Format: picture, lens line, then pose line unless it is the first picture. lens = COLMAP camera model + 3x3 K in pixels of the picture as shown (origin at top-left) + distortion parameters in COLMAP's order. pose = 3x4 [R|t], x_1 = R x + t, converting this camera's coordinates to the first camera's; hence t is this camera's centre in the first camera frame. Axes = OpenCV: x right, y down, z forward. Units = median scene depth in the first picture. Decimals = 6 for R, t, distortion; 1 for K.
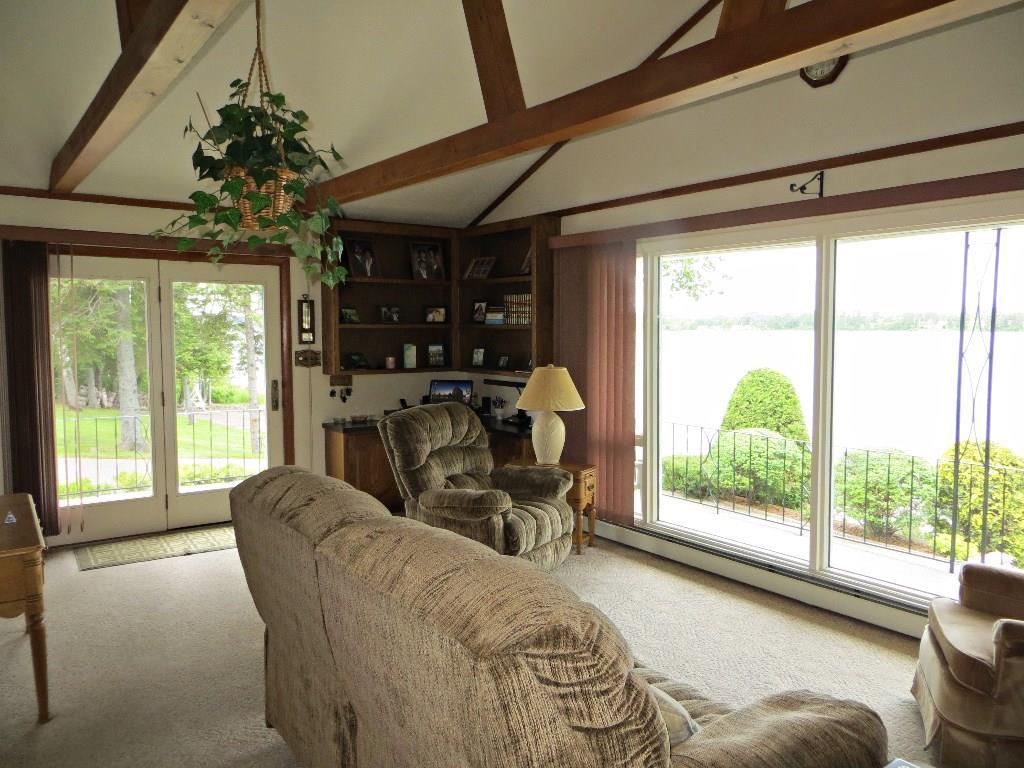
lens RADIAL K [[766.2, 0, 507.1], [0, 766.2, 382.5], [0, 0, 1]] dist [-0.017910, 0.005997]
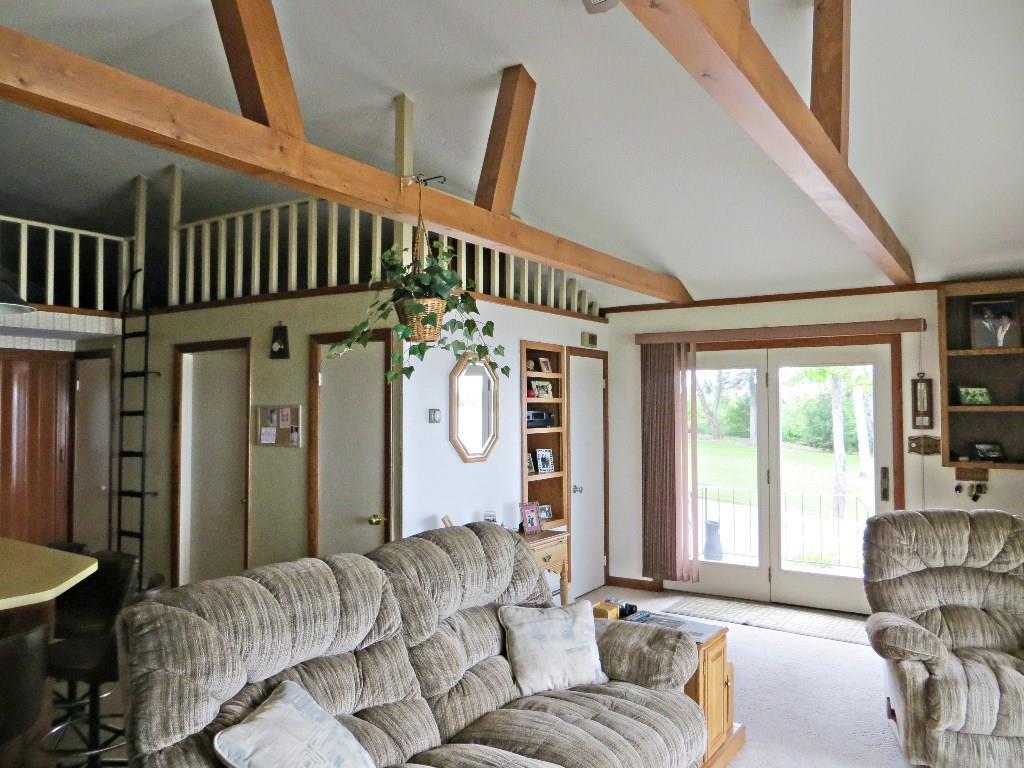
lens RADIAL K [[766.2, 0, 507.1], [0, 766.2, 382.5], [0, 0, 1]] dist [-0.017910, 0.005997]
pose [[0.360041, -0.032981, -0.932353, 0.389166], [-0.062769, 0.996254, -0.059481, -0.021678], [0.930822, 0.079939, 0.356622, 0.241164]]
